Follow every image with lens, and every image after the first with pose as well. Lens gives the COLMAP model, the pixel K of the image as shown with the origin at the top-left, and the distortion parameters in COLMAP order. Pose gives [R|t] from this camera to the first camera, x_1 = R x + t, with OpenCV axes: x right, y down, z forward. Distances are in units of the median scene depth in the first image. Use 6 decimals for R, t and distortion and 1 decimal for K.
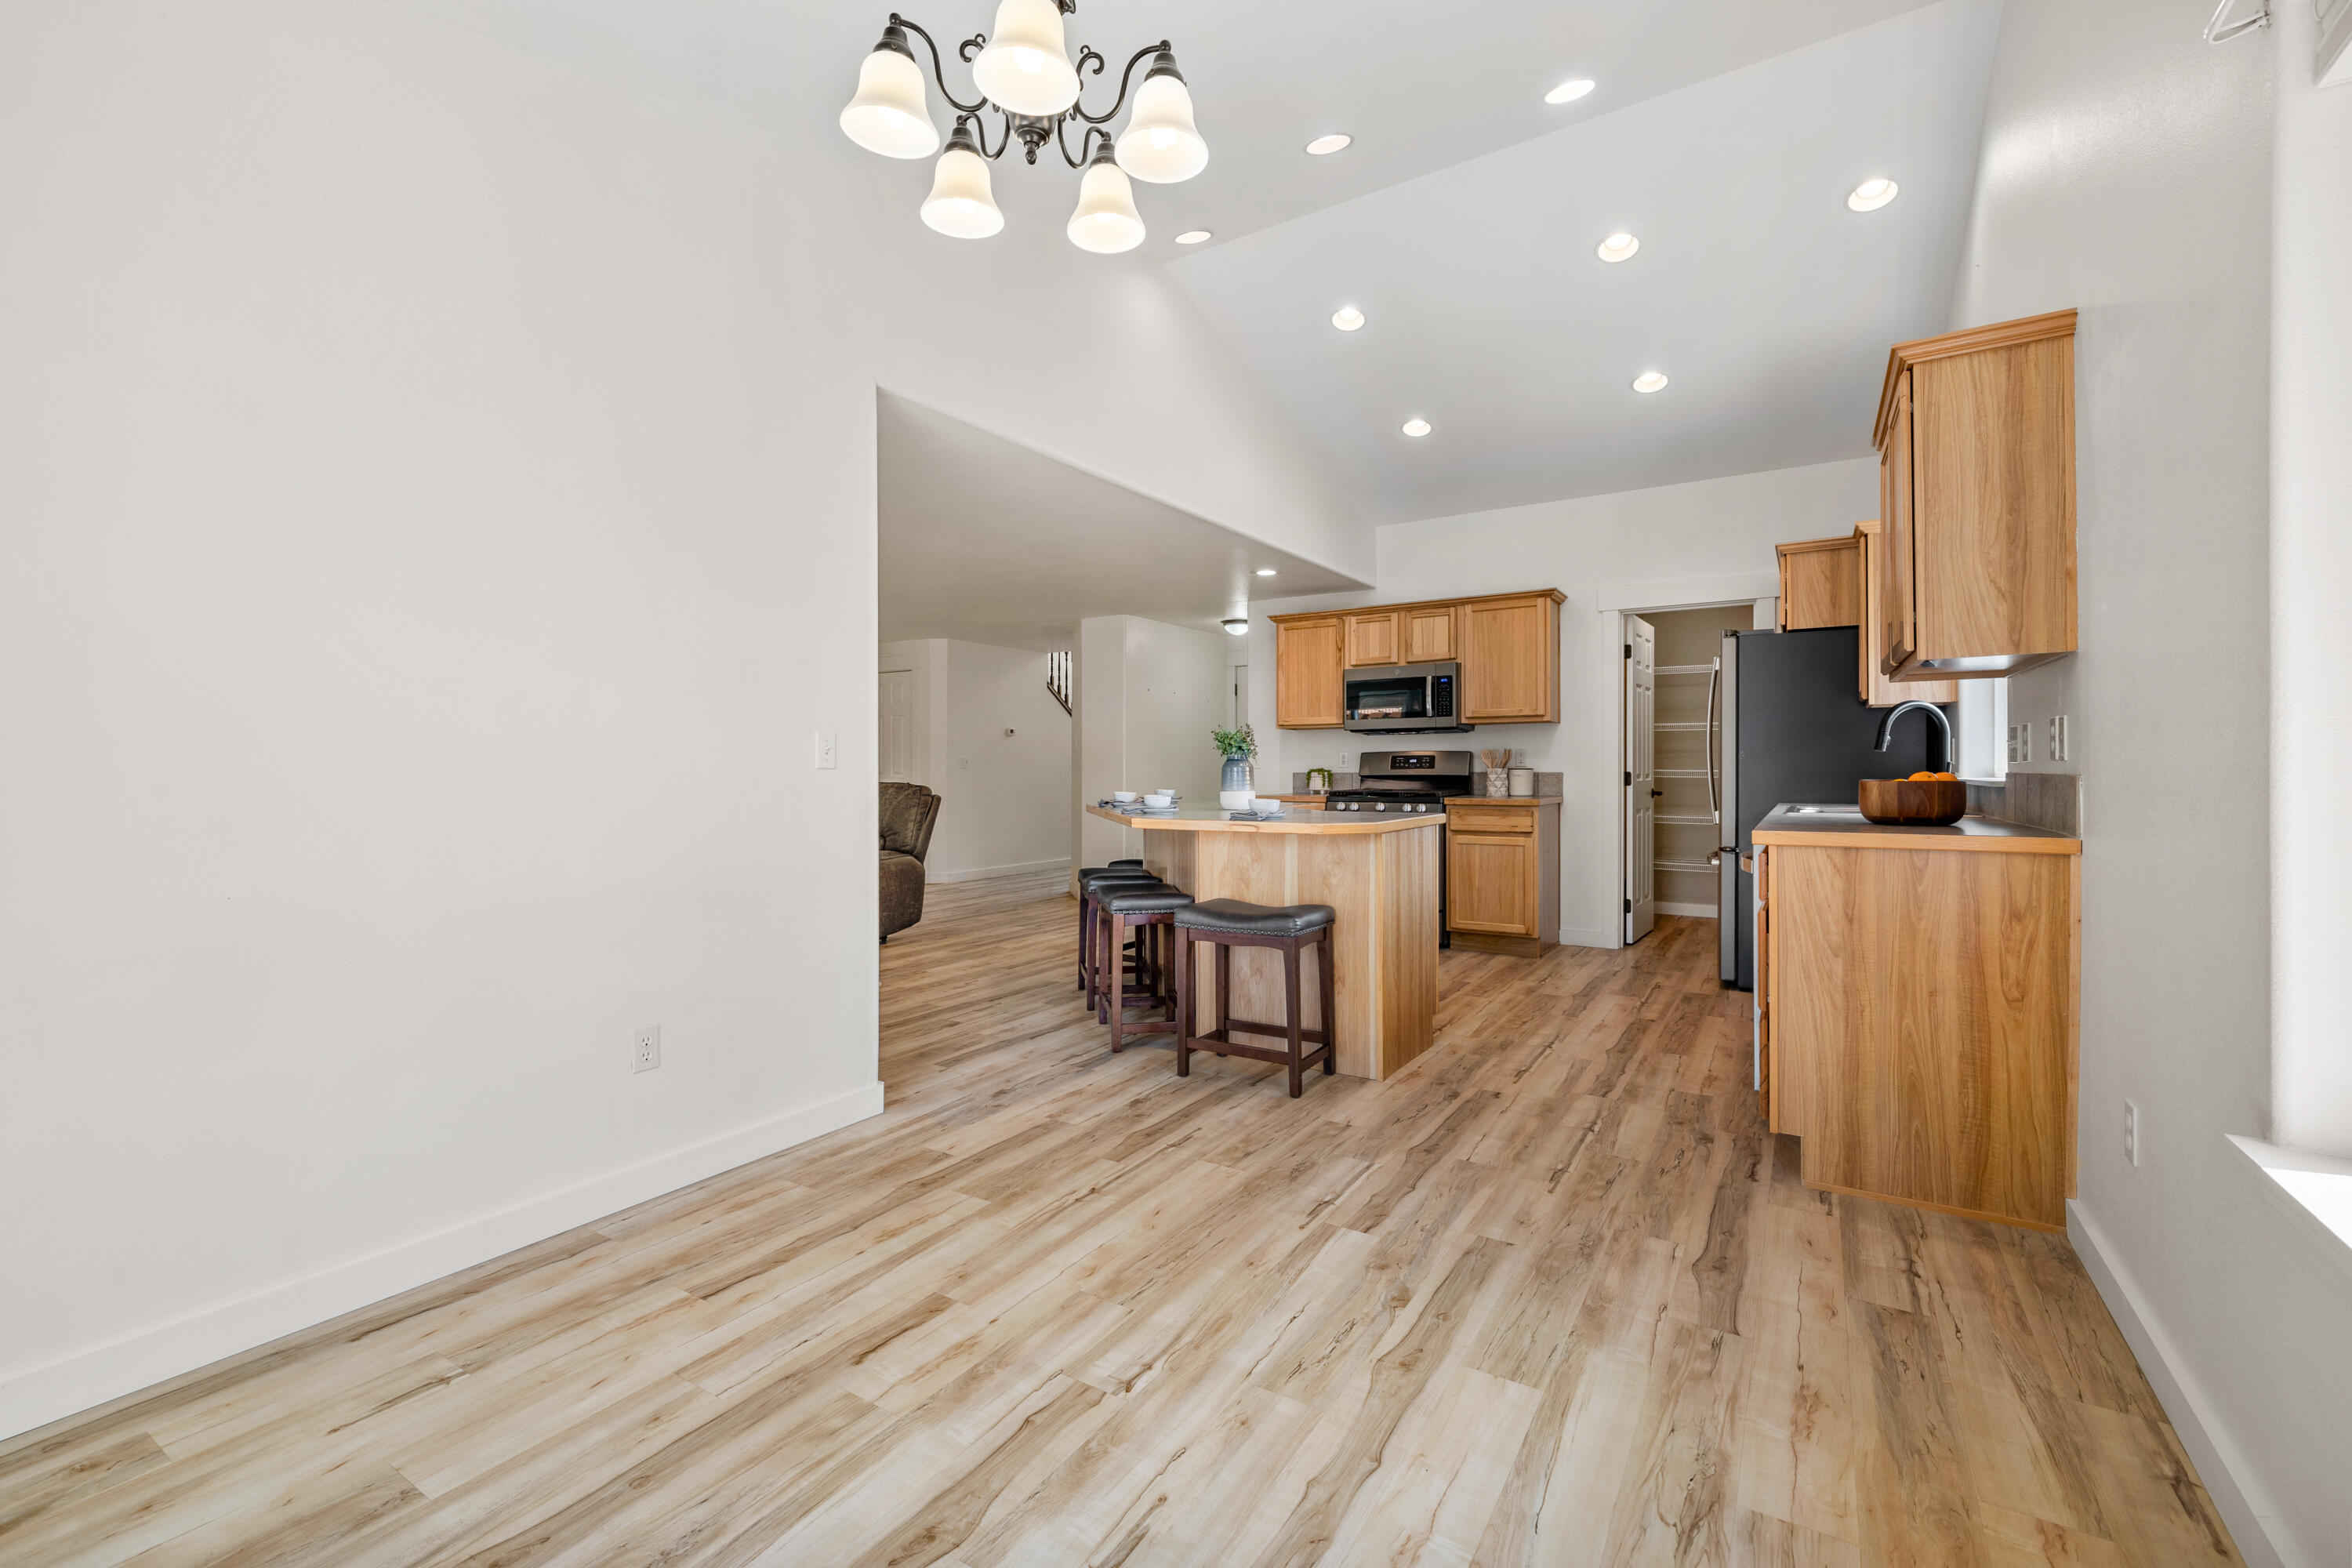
lens RADIAL K [[997.3, 0, 1169.1], [0, 997.3, 779.8], [0, 0, 1]] dist [0.000426, -0.001590]
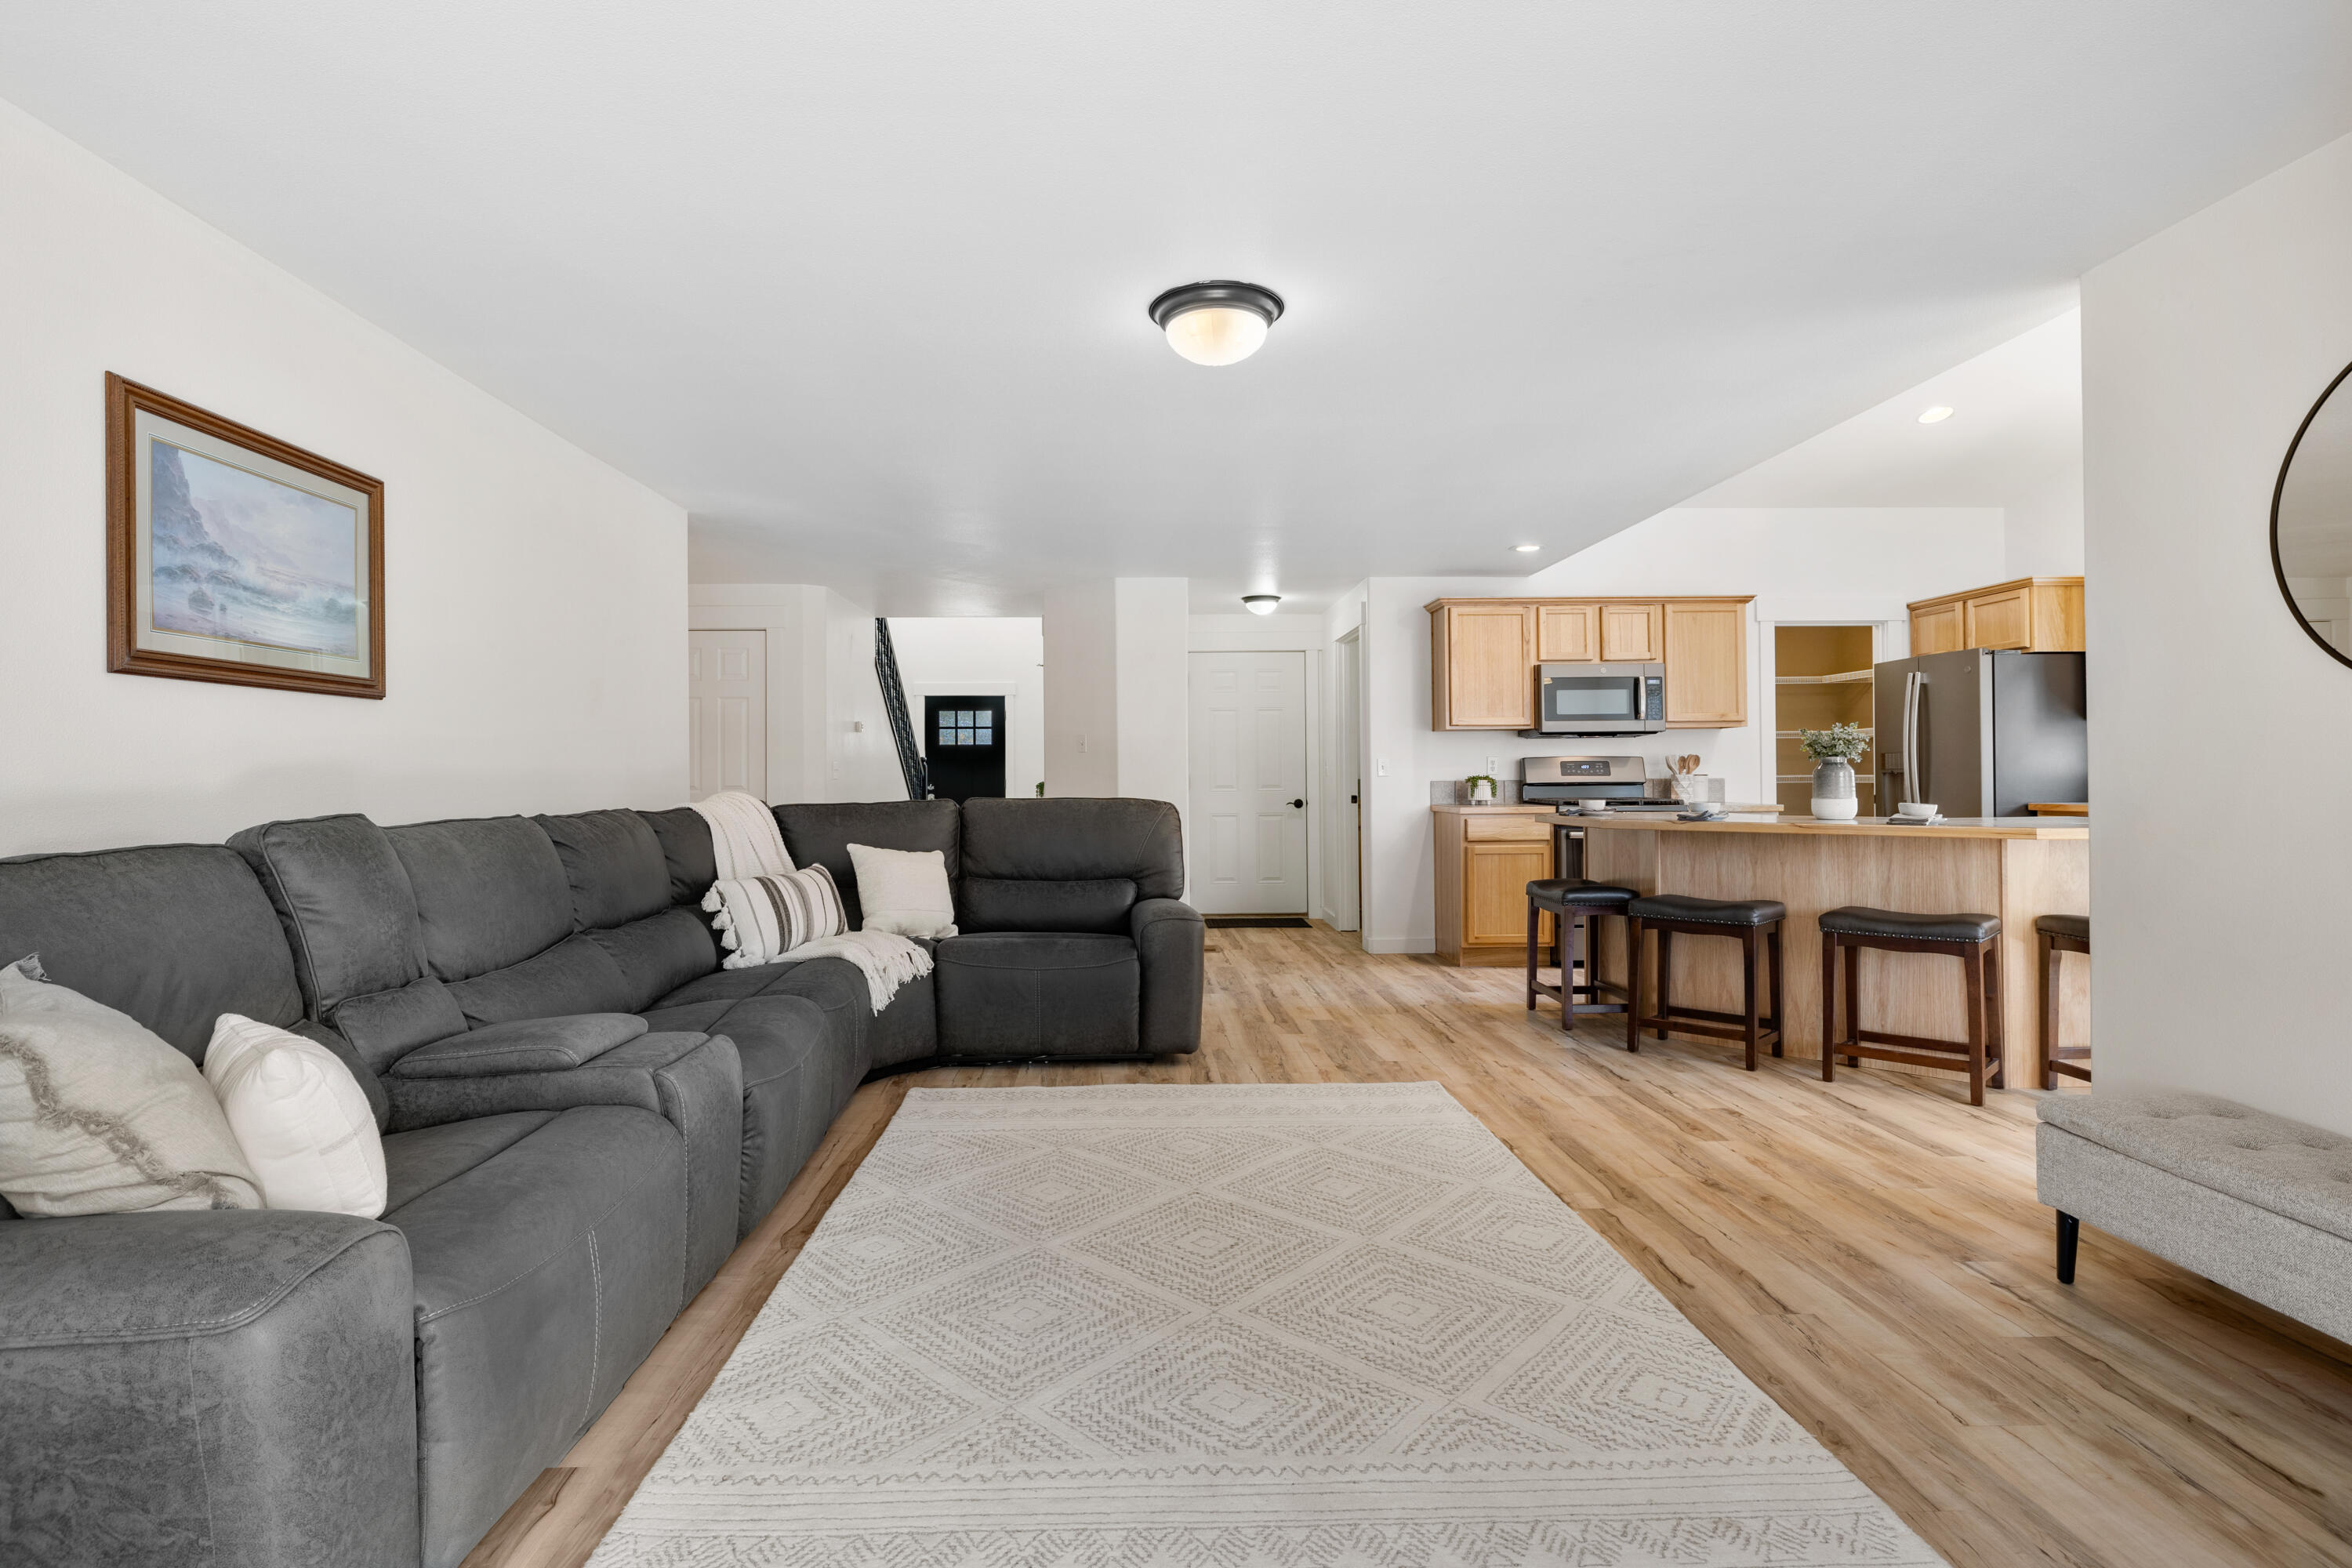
lens RADIAL K [[1147.6, 0, 1146.8], [0, 1147.6, 783.2], [0, 0, 1]] dist [-0.002098, -0.001569]
pose [[0.830604, -0.006093, 0.556830, -1.326160], [0.011026, 0.999924, -0.005506, -0.004196], [-0.556754, 0.010713, 0.830609, 0.654373]]
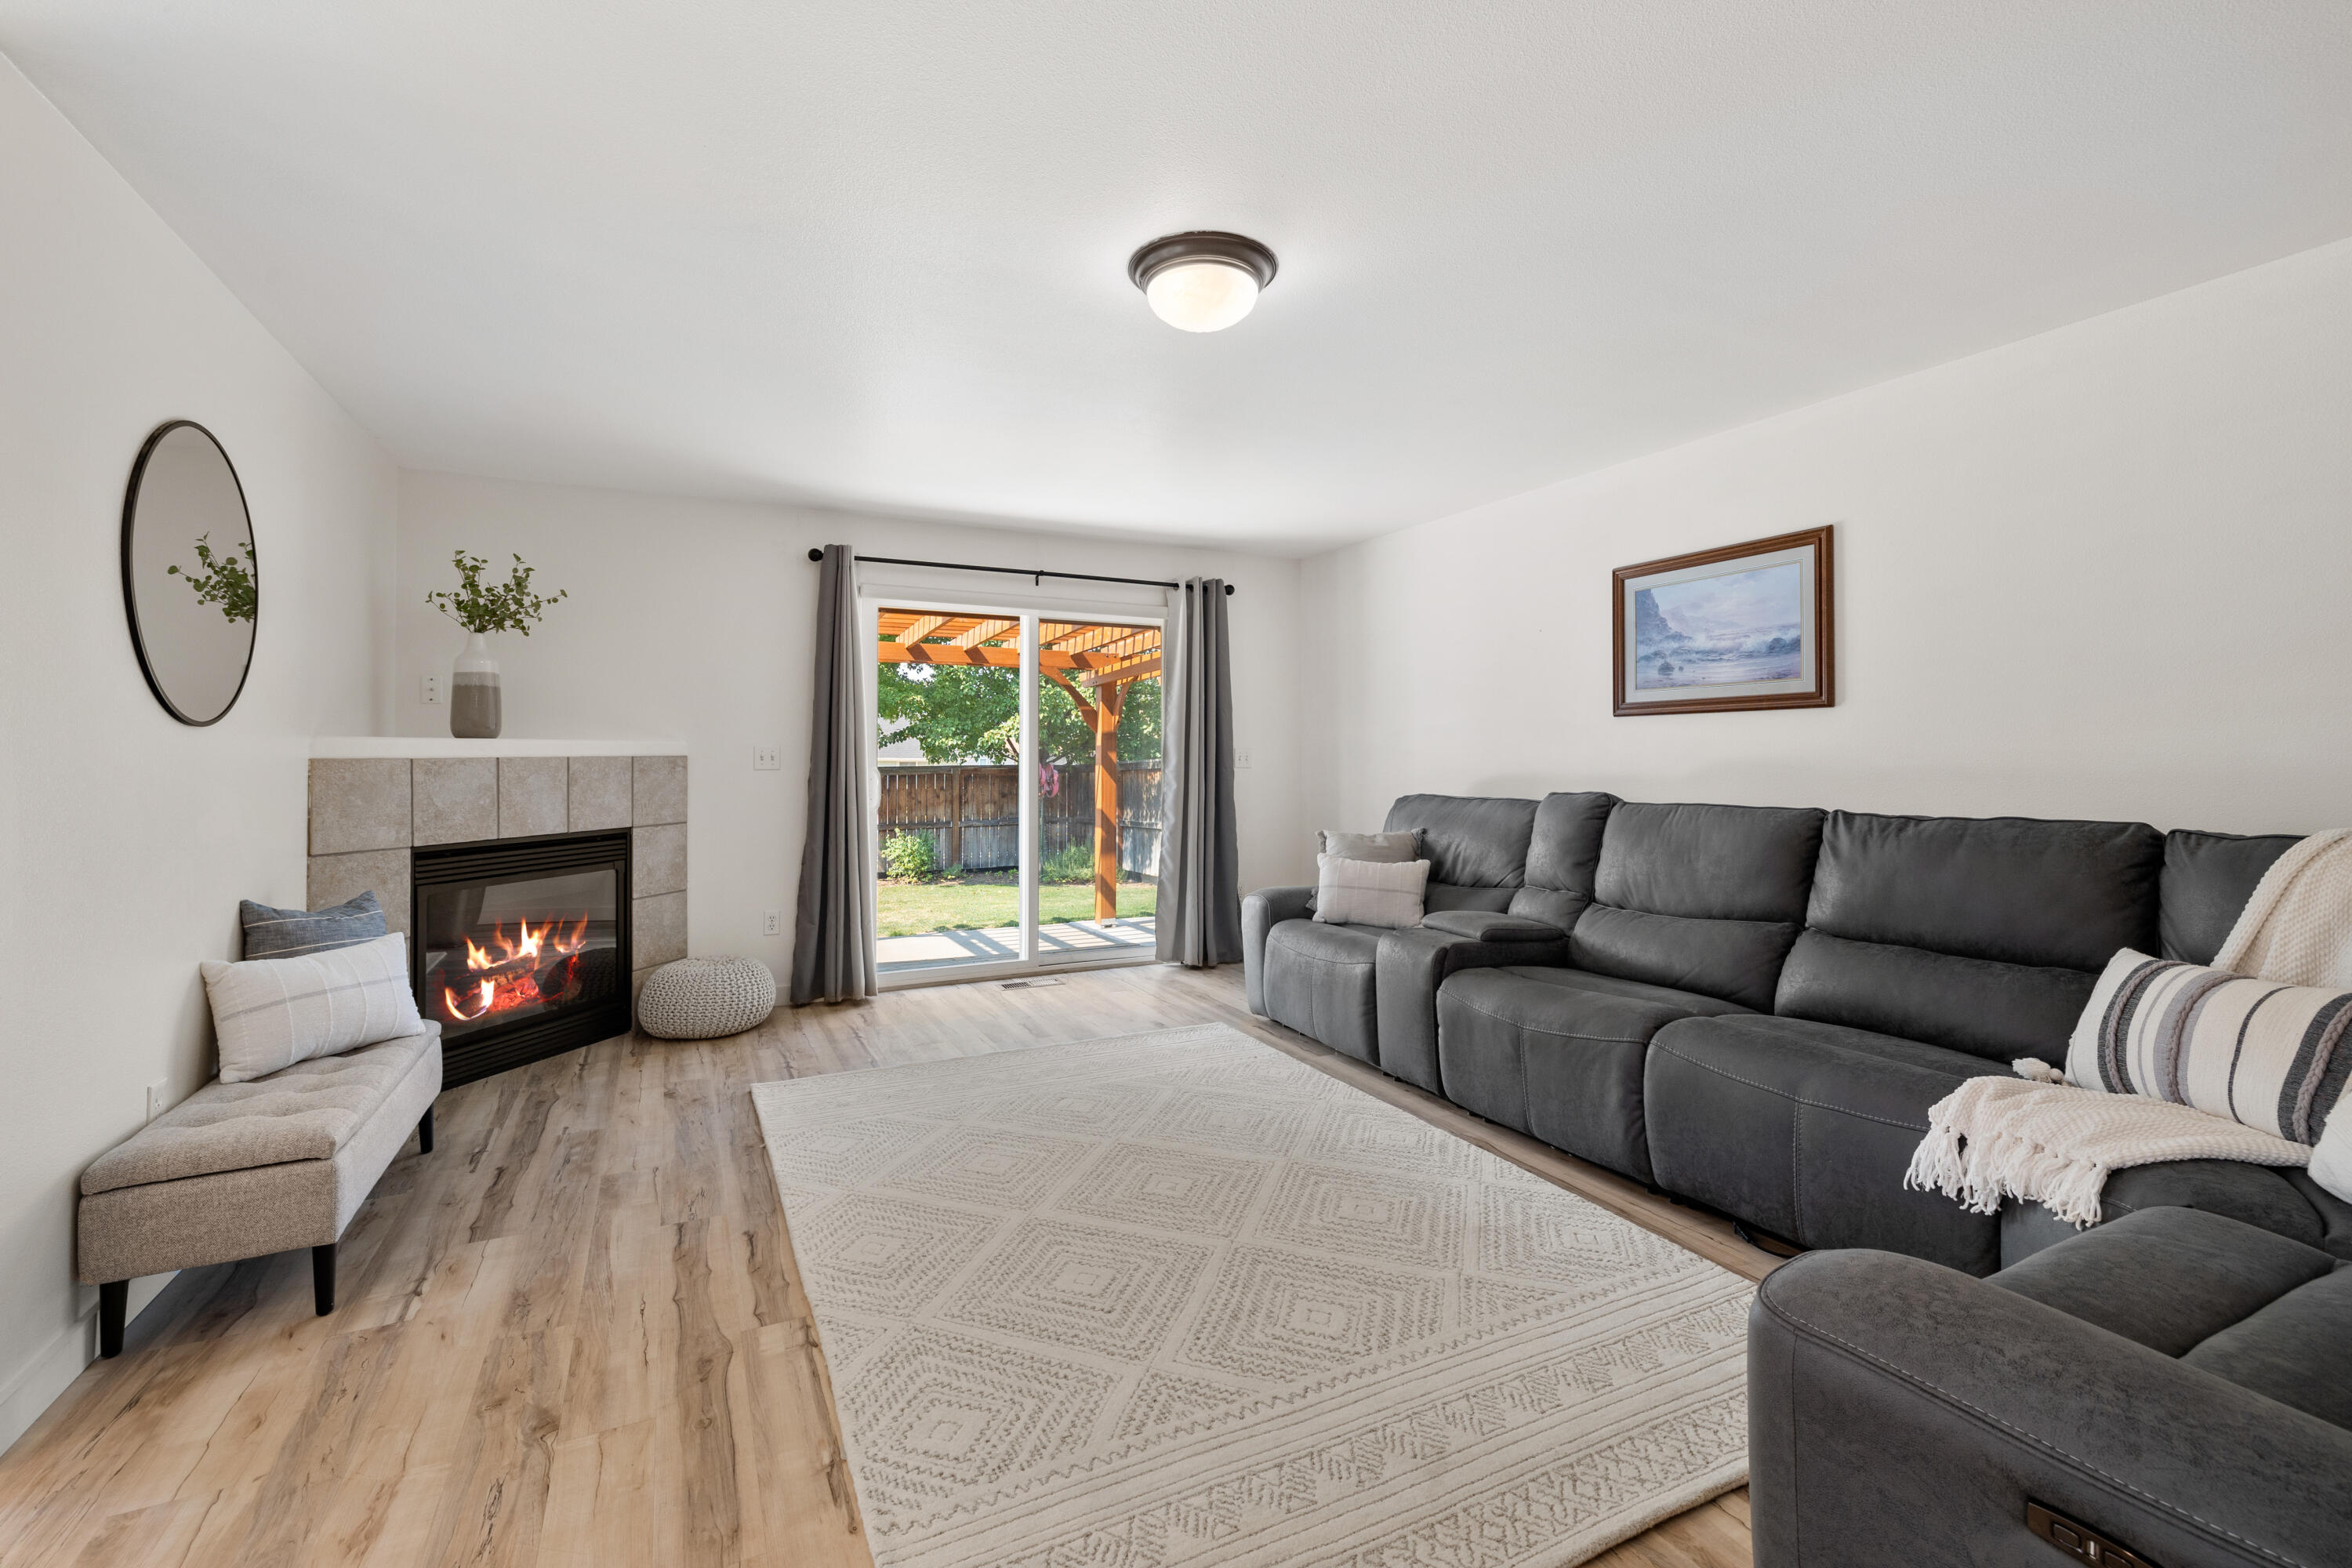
lens RADIAL K [[997.3, 0, 1177.1], [0, 997.3, 754.8], [0, 0, 1]] dist [0.000426, -0.001590]
pose [[-0.506867, 0.000334, -0.862024, -0.196282], [-0.007521, 0.999960, 0.004810, -0.035692], [0.861991, 0.008921, -0.506844, 1.679175]]
